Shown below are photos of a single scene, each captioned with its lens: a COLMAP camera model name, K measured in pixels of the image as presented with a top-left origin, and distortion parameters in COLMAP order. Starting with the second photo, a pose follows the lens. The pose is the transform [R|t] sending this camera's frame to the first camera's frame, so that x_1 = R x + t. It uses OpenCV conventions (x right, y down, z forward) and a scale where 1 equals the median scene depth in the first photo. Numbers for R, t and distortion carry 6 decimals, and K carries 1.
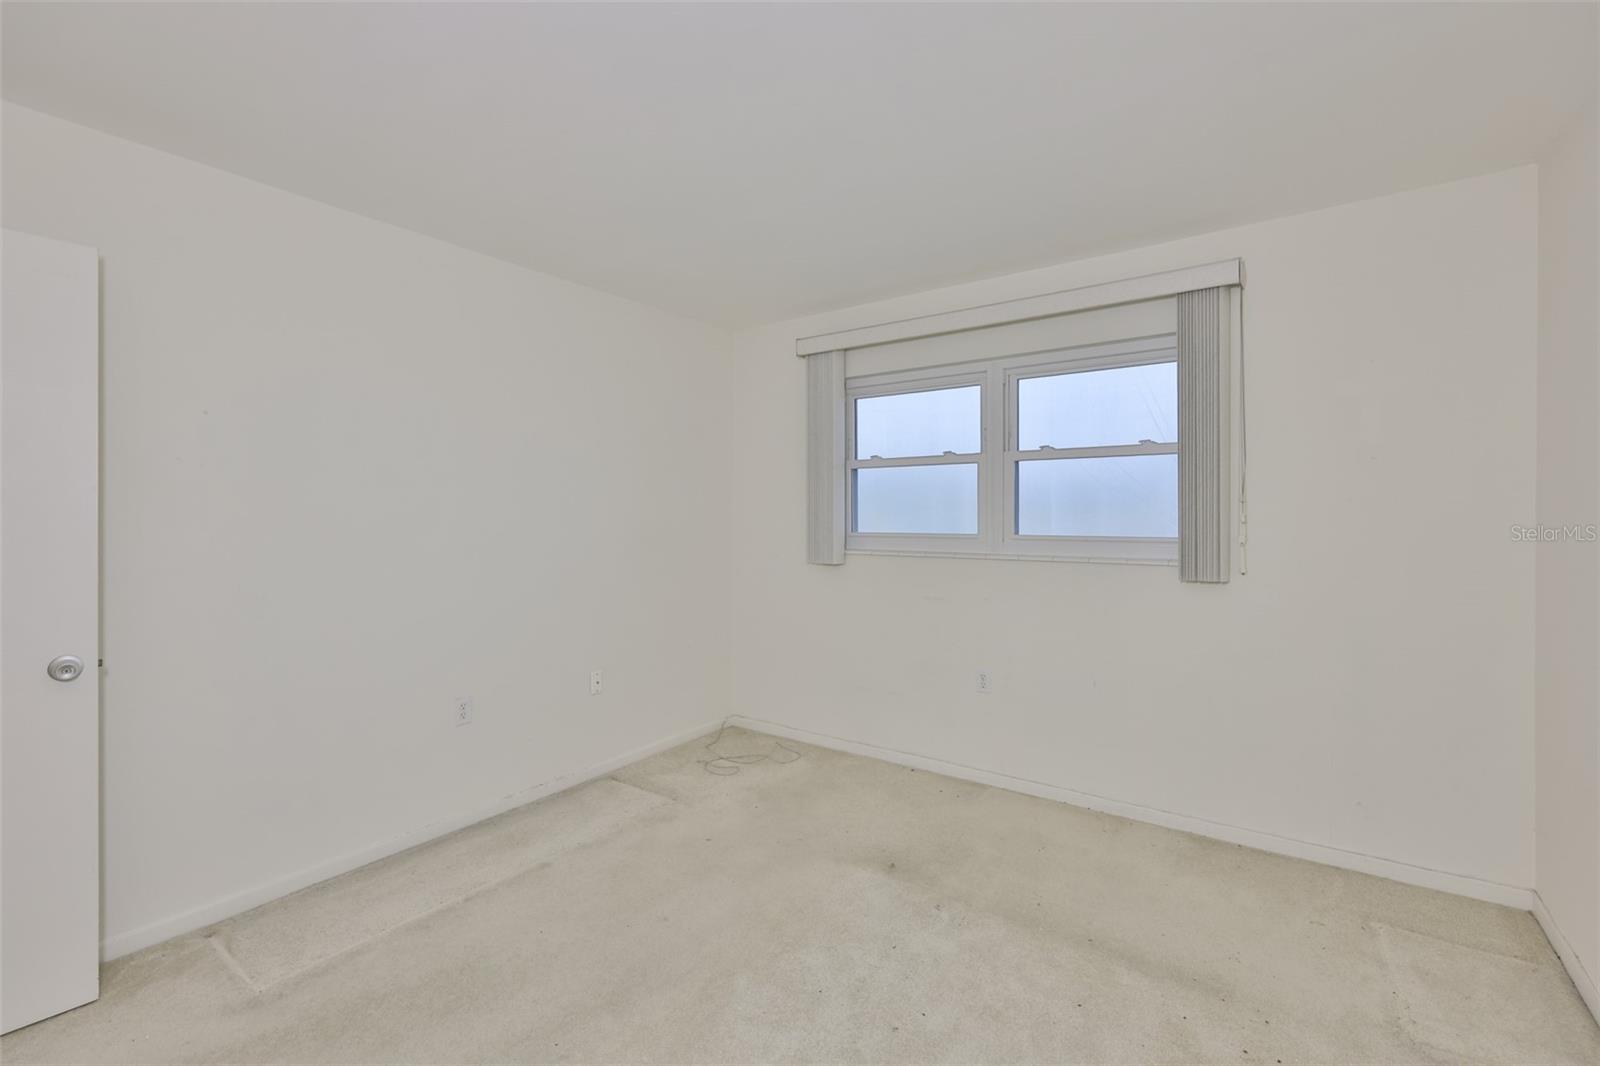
lens RADIAL K [[694.5, 0, 798.8], [0, 694.5, 531.9], [0, 0, 1]] dist [0.005209, -0.001013]
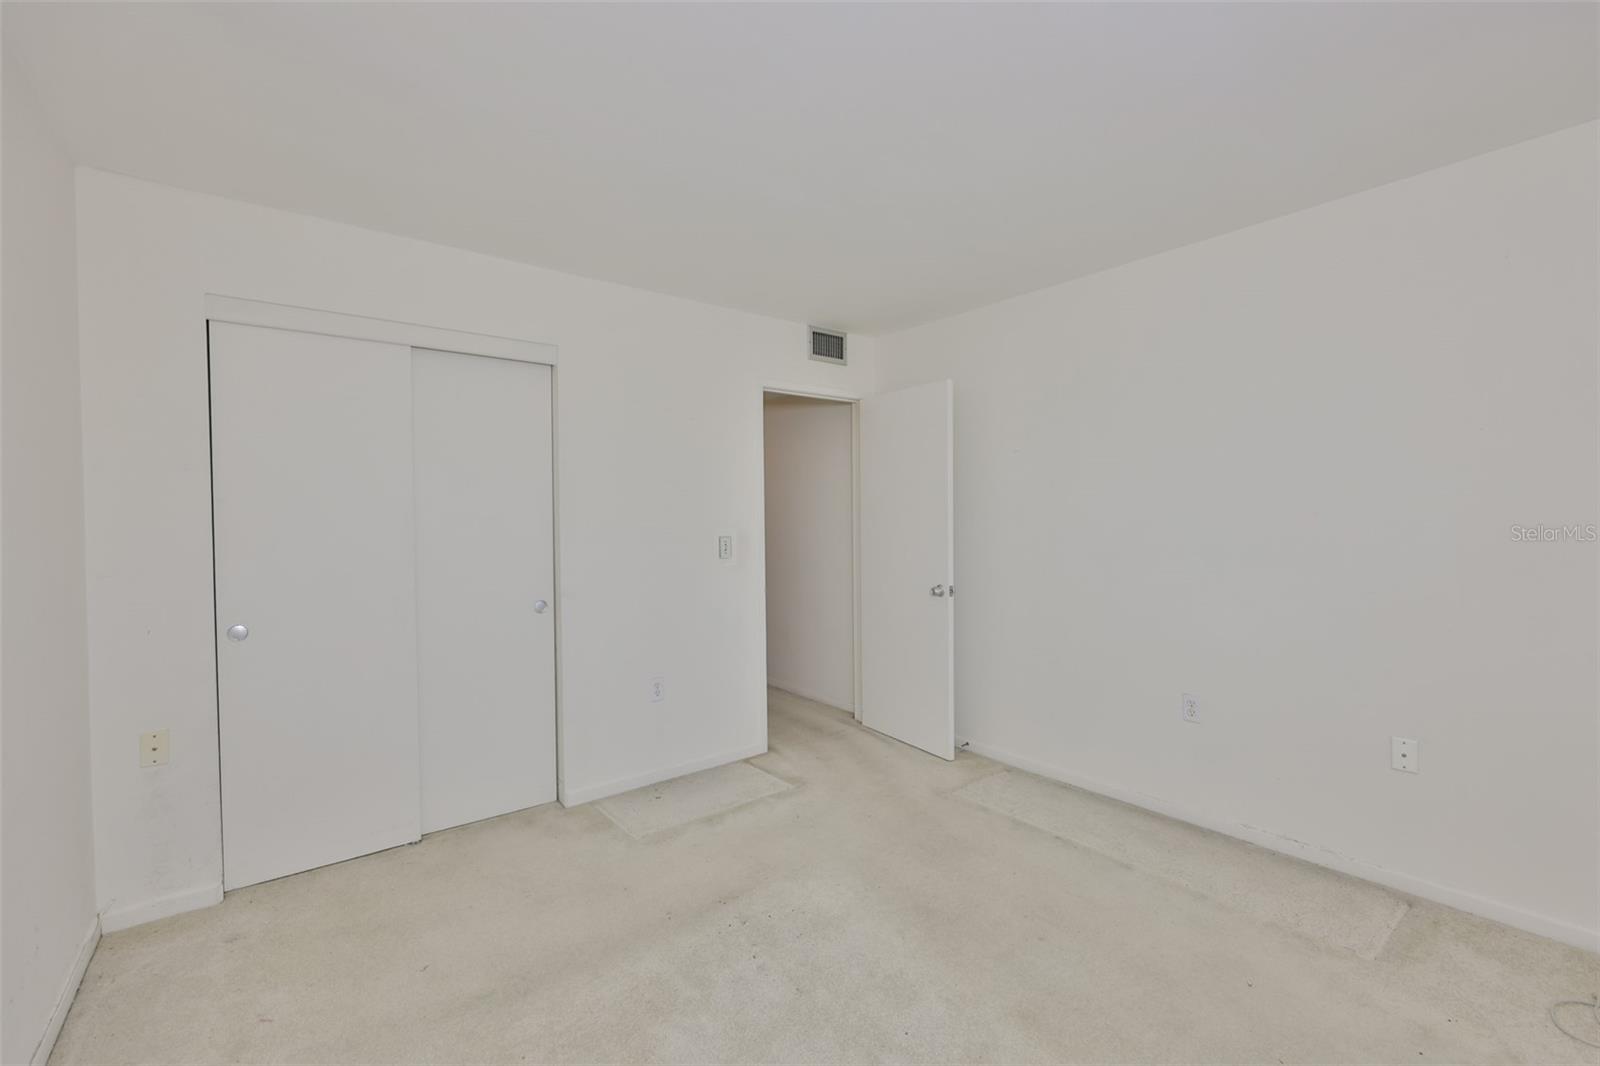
lens RADIAL K [[694.5, 0, 804.6], [0, 694.5, 527.5], [0, 0, 1]] dist [0.005209, -0.001013]
pose [[-0.268095, 0.020688, -0.963170, 0.676487], [-0.015580, 0.999546, 0.025806, -0.024130], [0.963267, 0.021924, -0.267651, 0.766939]]
